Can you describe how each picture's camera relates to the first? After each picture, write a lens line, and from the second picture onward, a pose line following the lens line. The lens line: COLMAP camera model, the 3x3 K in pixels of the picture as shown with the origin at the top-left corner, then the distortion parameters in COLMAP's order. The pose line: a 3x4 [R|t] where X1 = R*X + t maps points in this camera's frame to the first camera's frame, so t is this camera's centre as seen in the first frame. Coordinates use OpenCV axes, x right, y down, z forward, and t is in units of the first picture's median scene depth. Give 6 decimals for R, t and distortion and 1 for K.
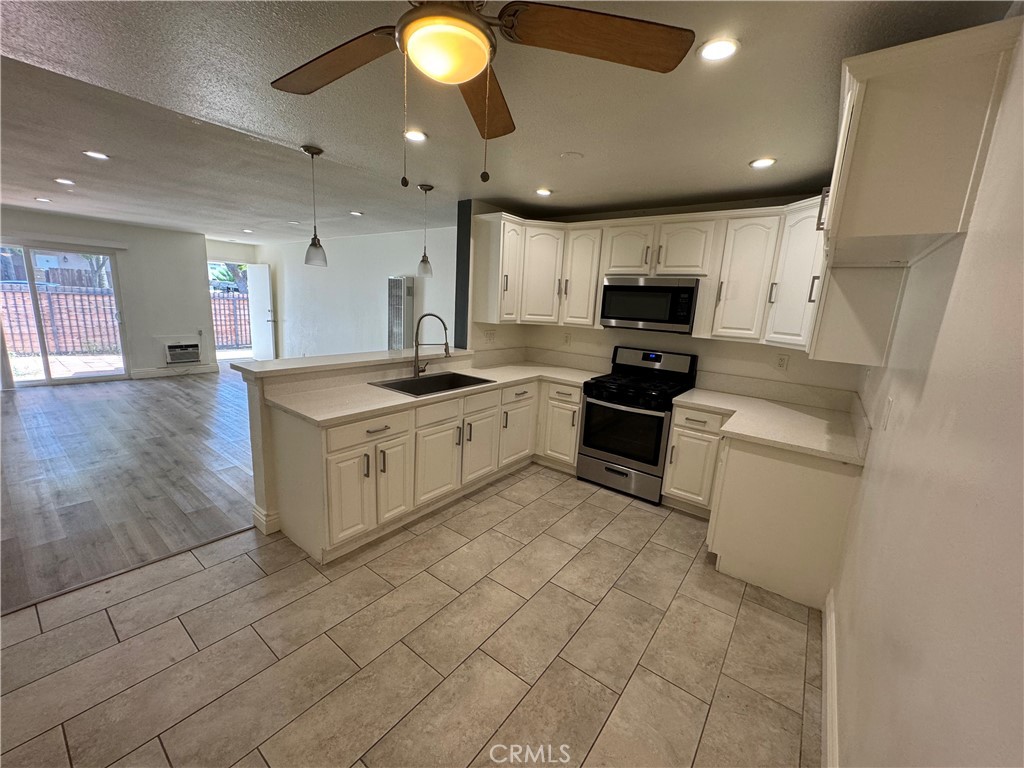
lens RADIAL K [[409.2, 0, 512.0], [0, 409.2, 384.0], [0, 0, 1]] dist [0.001316, 0.000104]
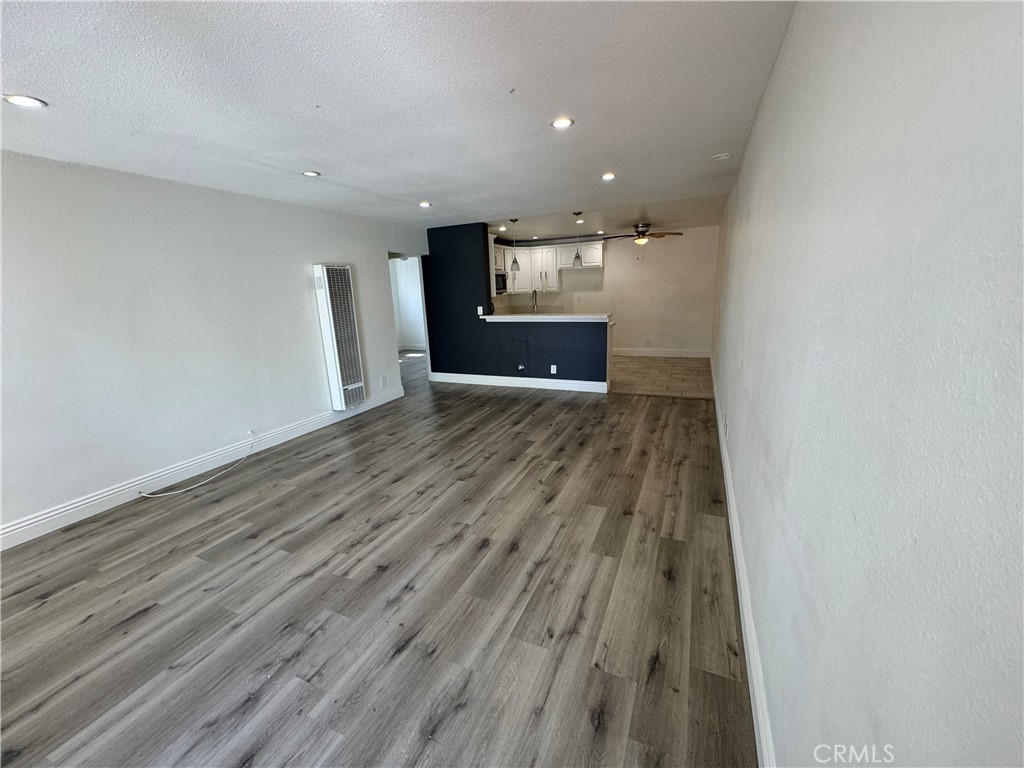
lens RADIAL K [[409.2, 0, 512.0], [0, 409.2, 384.0], [0, 0, 1]] dist [0.001316, 0.000104]
pose [[-0.233837, -0.274448, 0.932737, -1.987319], [0.210895, 0.922177, 0.324212, -0.386648], [-0.949128, 0.272522, -0.157760, 1.440013]]
